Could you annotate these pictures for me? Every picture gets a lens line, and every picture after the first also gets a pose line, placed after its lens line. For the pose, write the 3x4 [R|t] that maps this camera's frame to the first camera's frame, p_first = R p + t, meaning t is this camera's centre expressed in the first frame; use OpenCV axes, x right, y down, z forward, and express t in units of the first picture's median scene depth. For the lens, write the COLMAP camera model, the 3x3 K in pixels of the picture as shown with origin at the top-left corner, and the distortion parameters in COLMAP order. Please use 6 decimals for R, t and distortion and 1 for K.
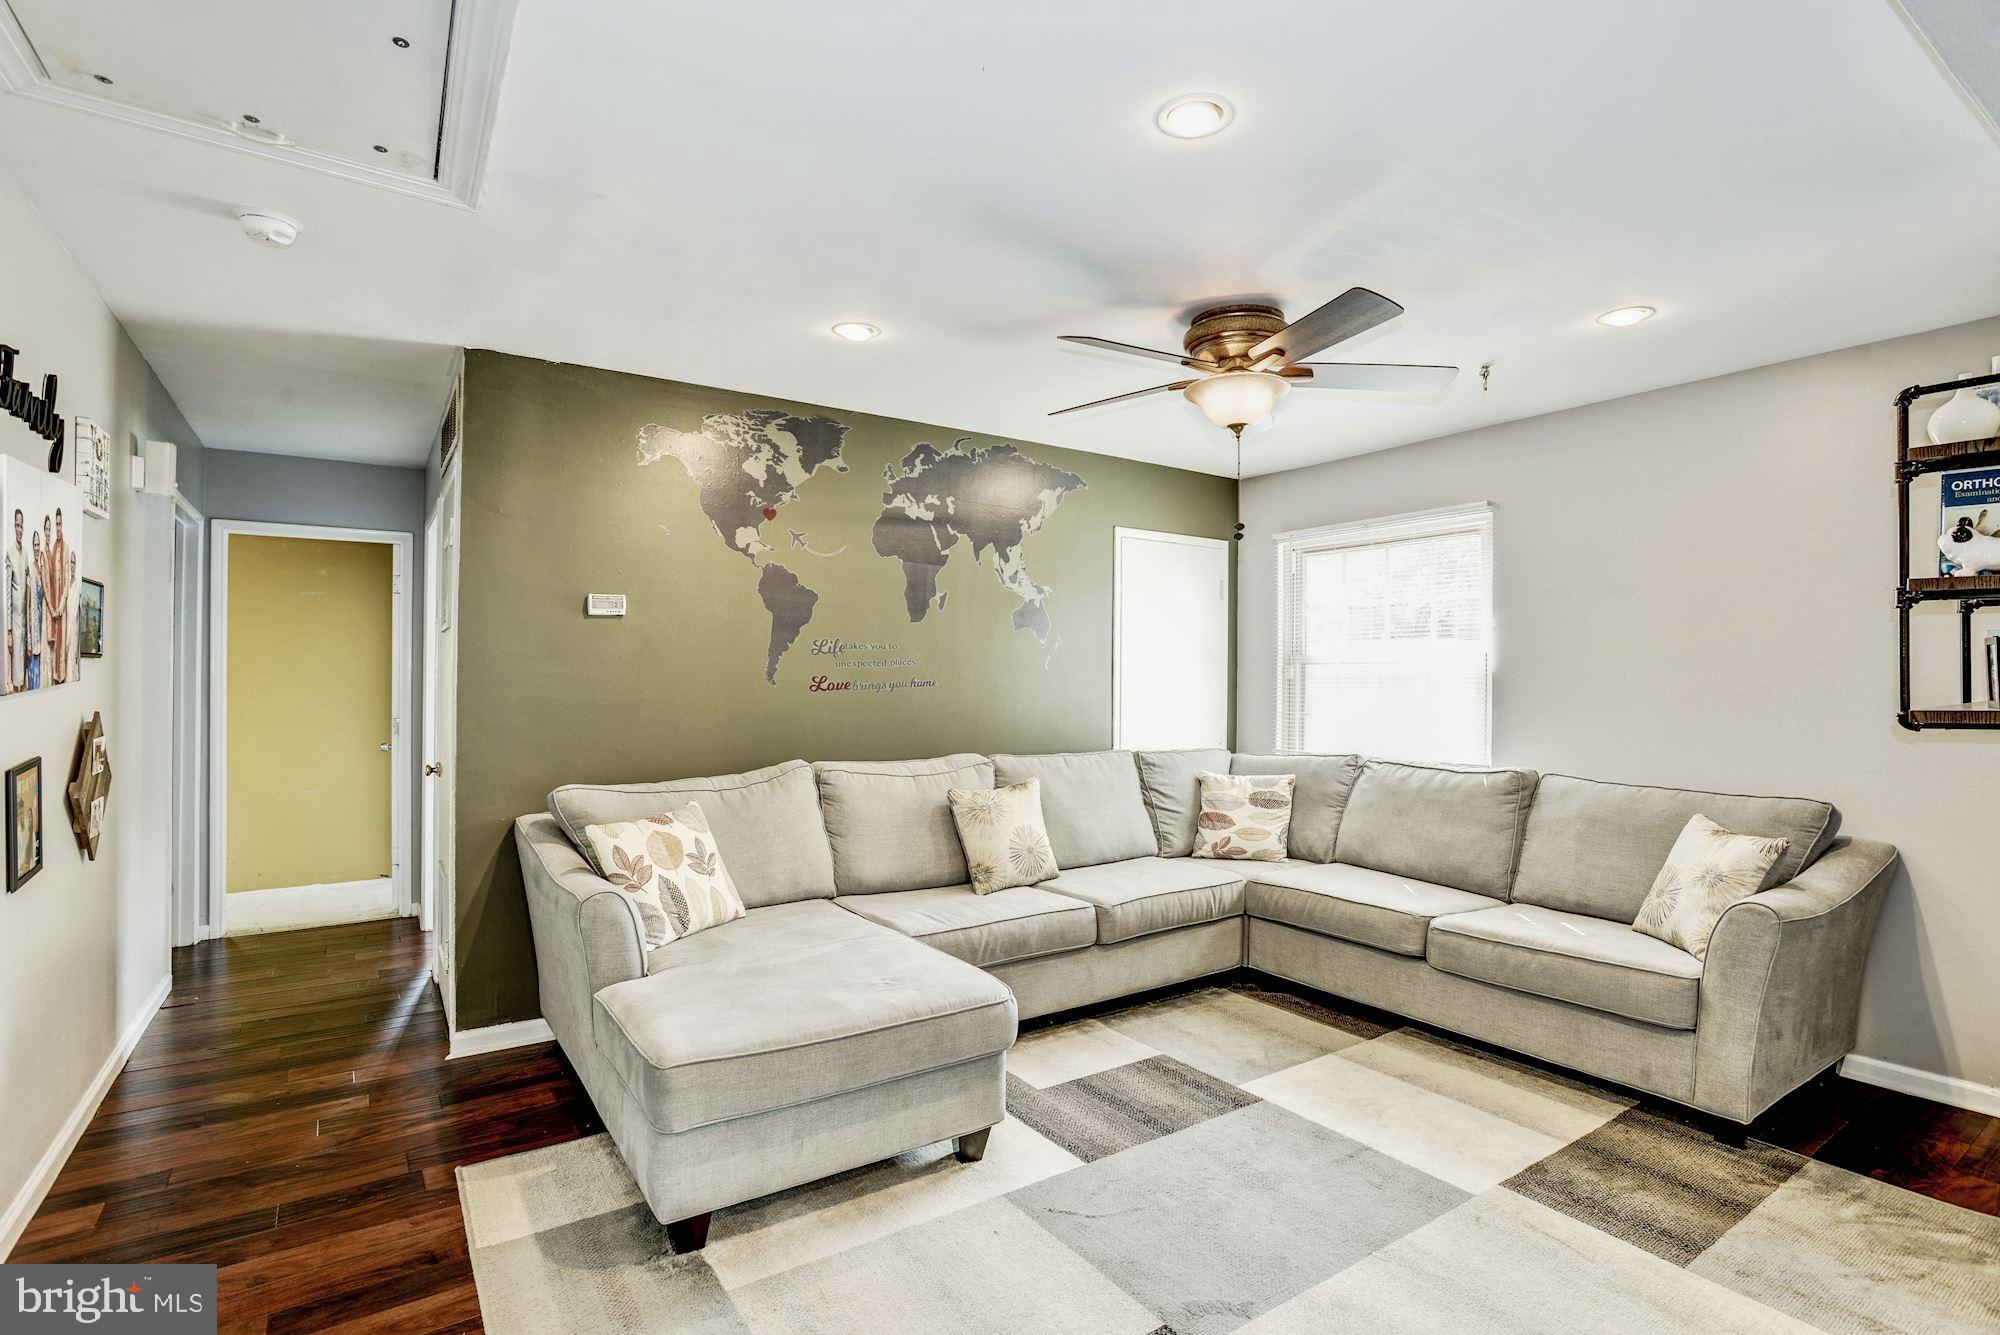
lens RADIAL K [[992.8, 0, 1051.6], [0, 992.8, 671.3], [0, 0, 1]] dist [-0.049508, 0.017935]
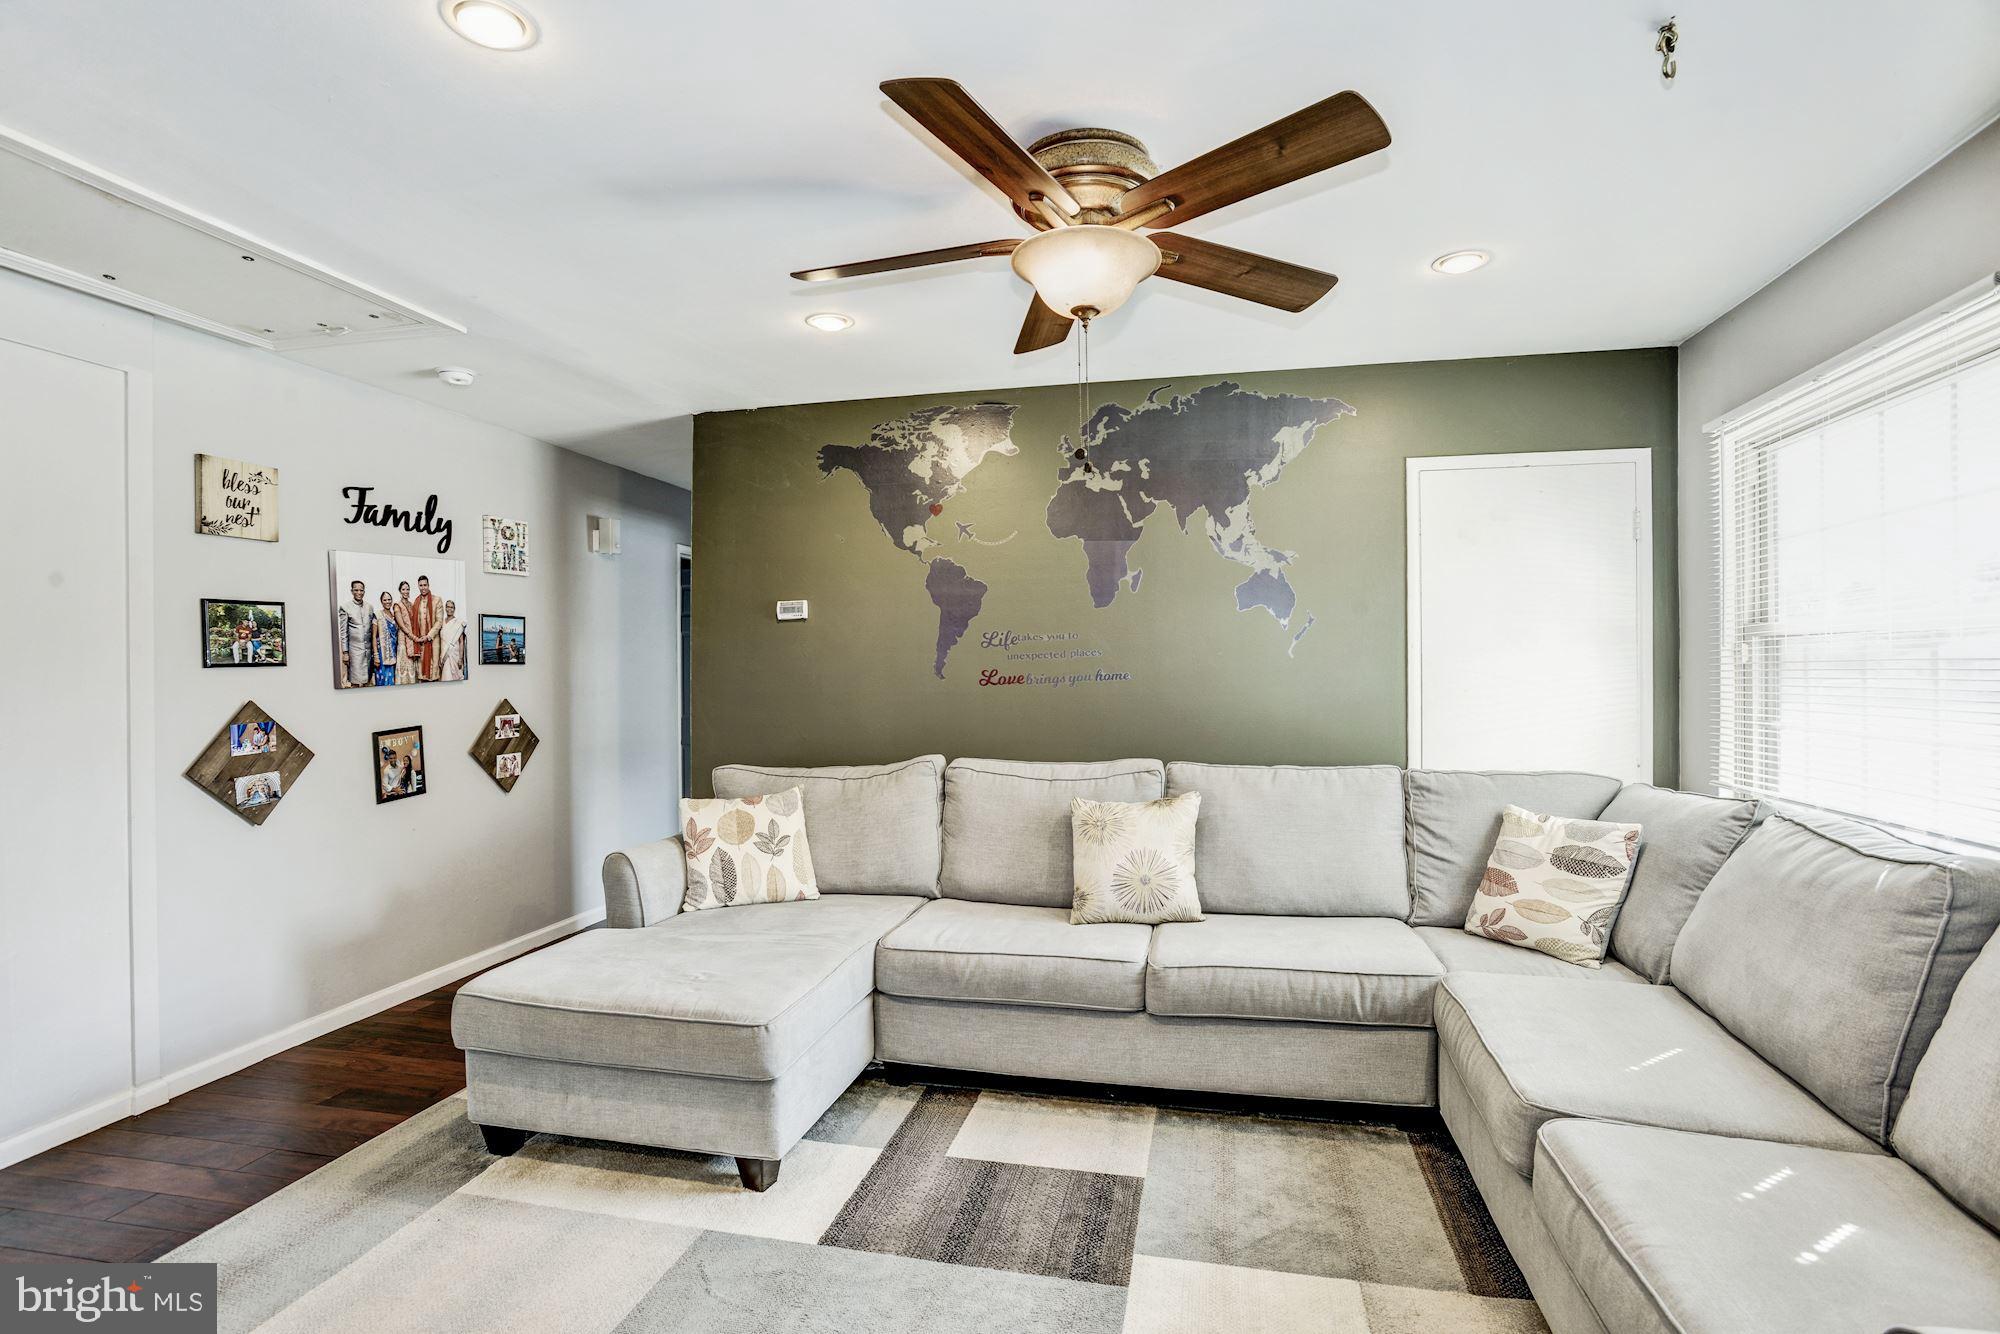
lens RADIAL K [[992.8, 0, 985.9], [0, 992.8, 667.8], [0, 0, 1]] dist [-0.049508, 0.017935]
pose [[0.652546, -0.010949, -0.757670, 0.521453], [0.017033, 0.999855, 0.000221, 0.002980], [0.757558, -0.013050, 0.652638, 0.379652]]
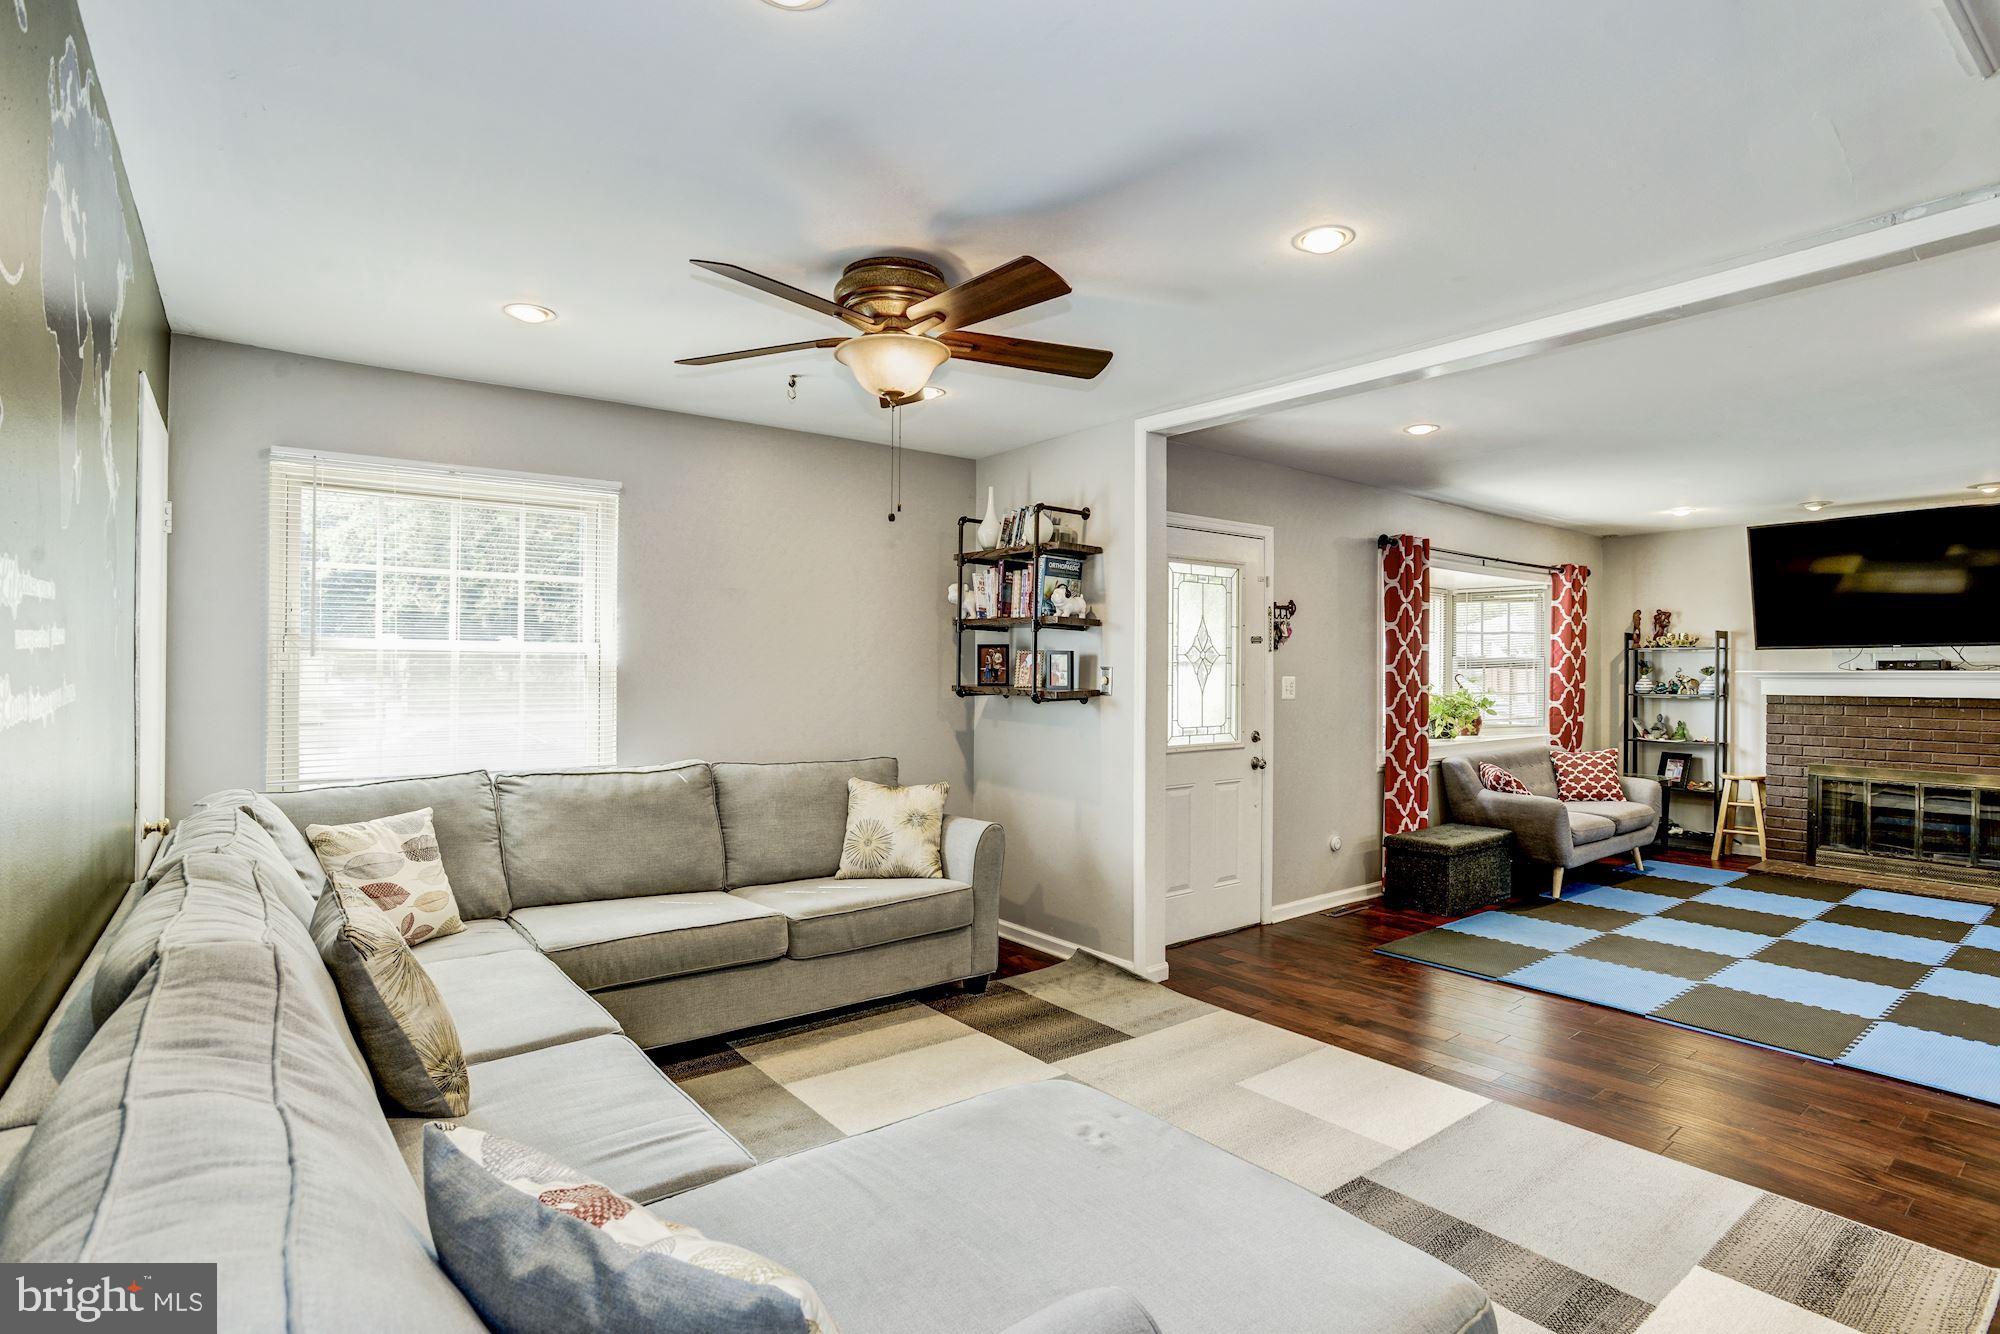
lens RADIAL K [[1003.3, 0, 997.8], [0, 1003.3, 667.0], [0, 0, 1]] dist [-0.029151, -0.000129]
pose [[-0.055458, -0.000339, 0.998461, -0.578651], [-0.015984, 0.999872, -0.000549, -0.001946], [-0.998333, -0.015989, -0.055457, 0.761547]]
